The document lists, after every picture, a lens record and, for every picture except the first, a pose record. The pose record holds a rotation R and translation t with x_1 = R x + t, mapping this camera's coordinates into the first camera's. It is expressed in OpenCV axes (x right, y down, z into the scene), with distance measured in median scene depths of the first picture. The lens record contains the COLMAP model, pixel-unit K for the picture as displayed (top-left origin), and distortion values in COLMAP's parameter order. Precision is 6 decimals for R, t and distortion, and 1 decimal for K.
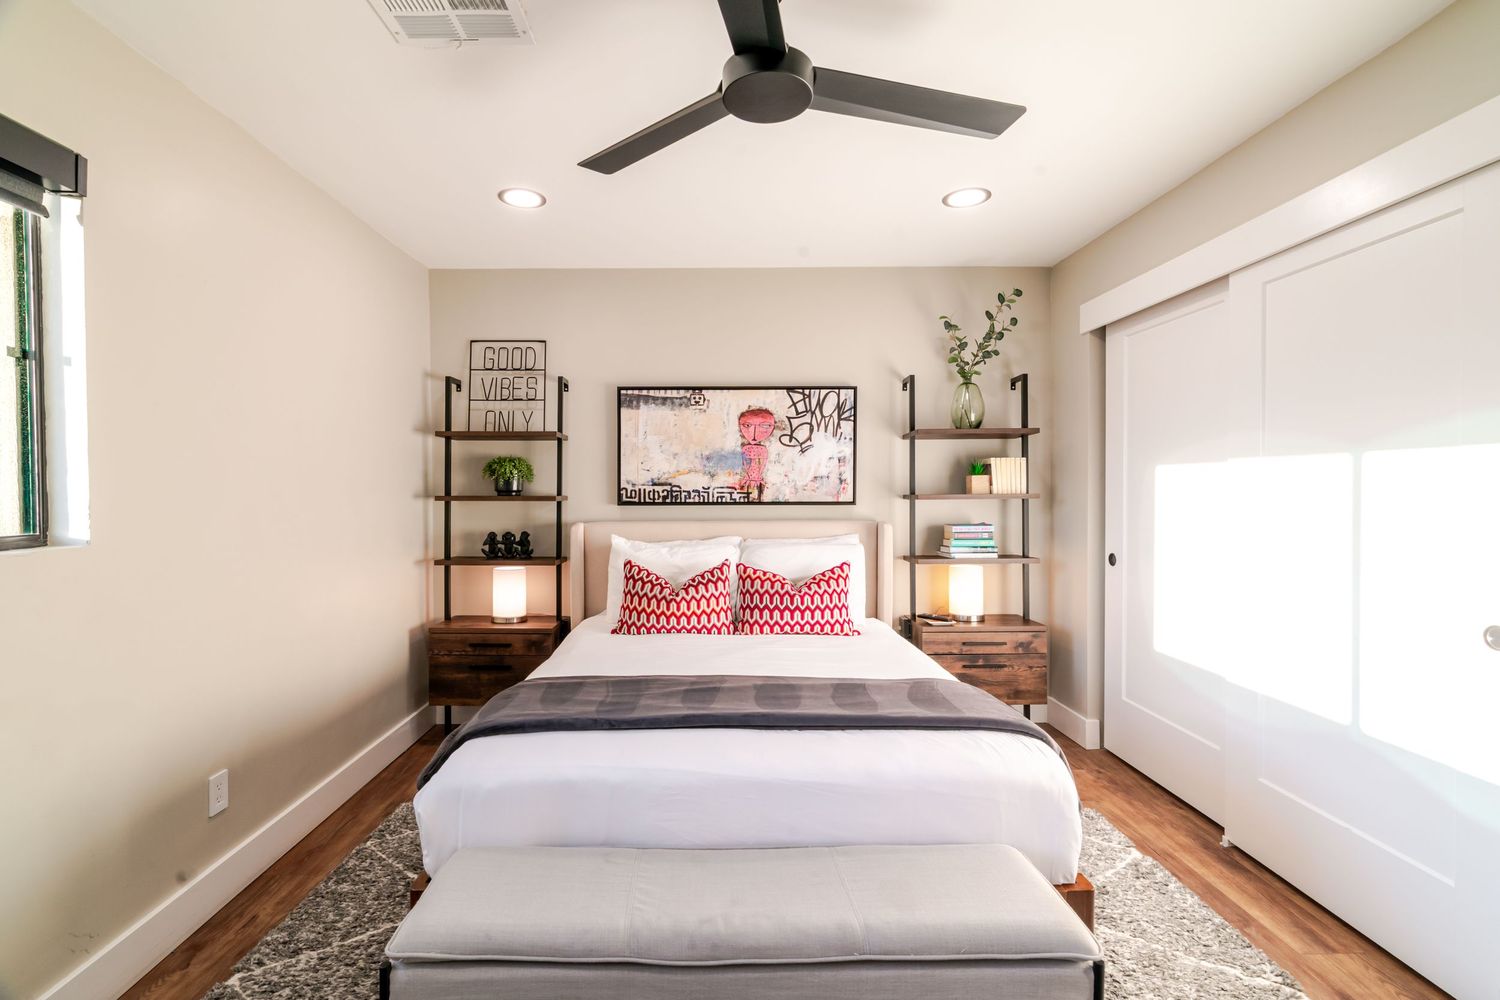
lens RADIAL K [[700.6, 0, 745.5], [0, 700.6, 496.1], [0, 0, 1]] dist [-0.003197, 0.003381]
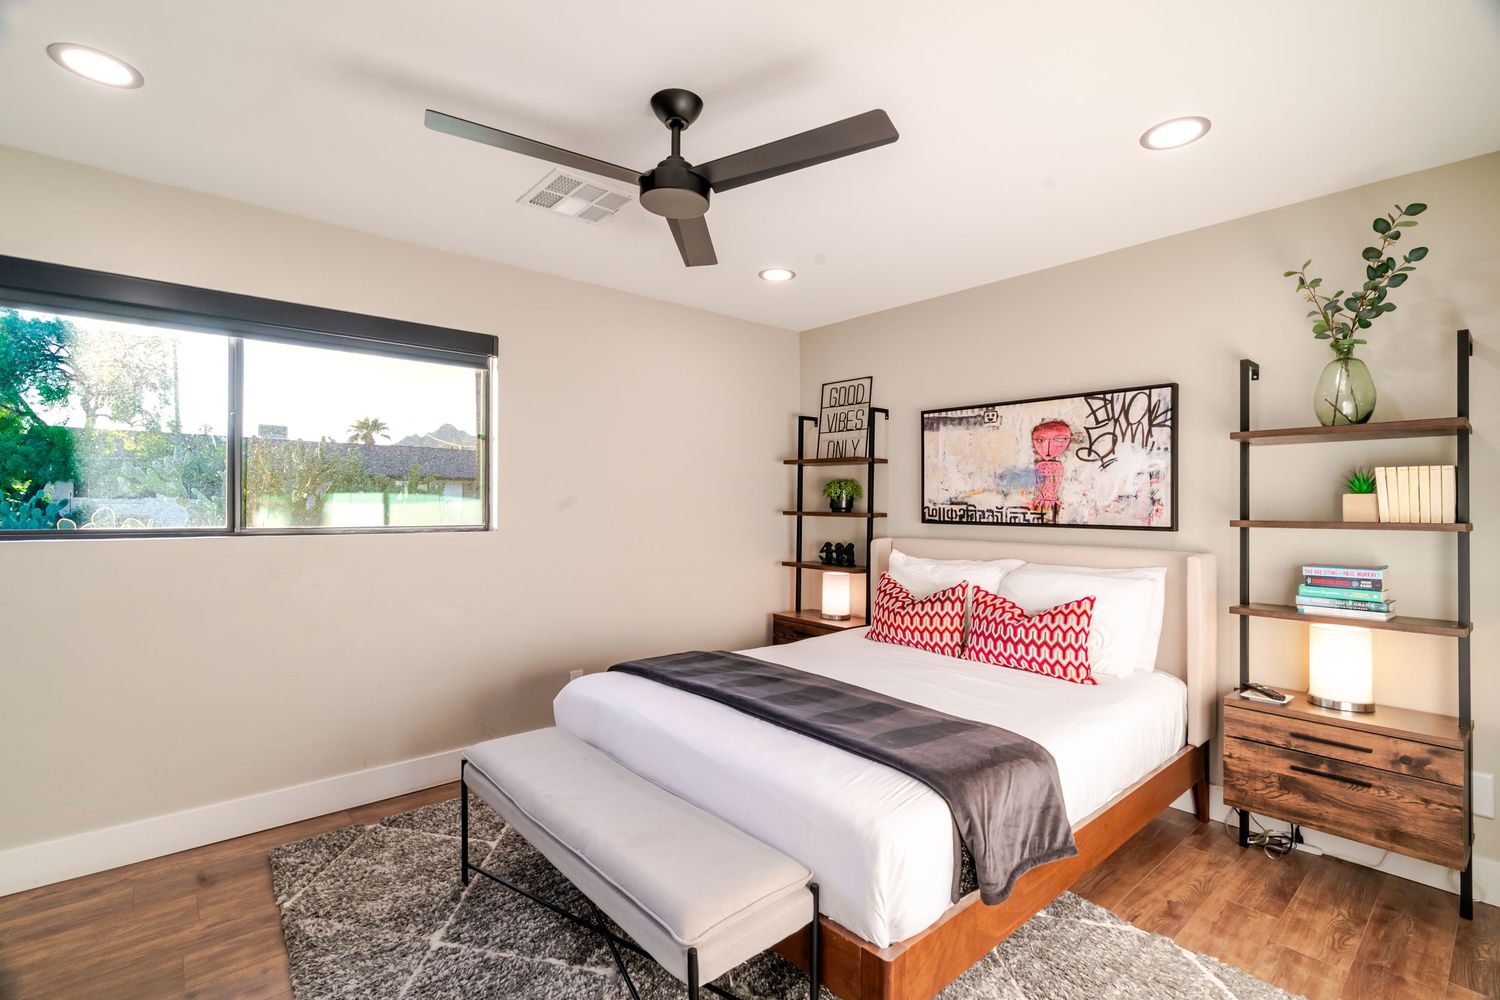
lens RADIAL K [[700.6, 0, 749.9], [0, 700.6, 496.9], [0, 0, 1]] dist [-0.003197, 0.003381]
pose [[0.647837, 0.001229, -0.761778, 0.461997], [-0.020169, 0.999676, -0.015539, -0.004666], [0.761512, 0.025431, 0.647652, 0.119906]]
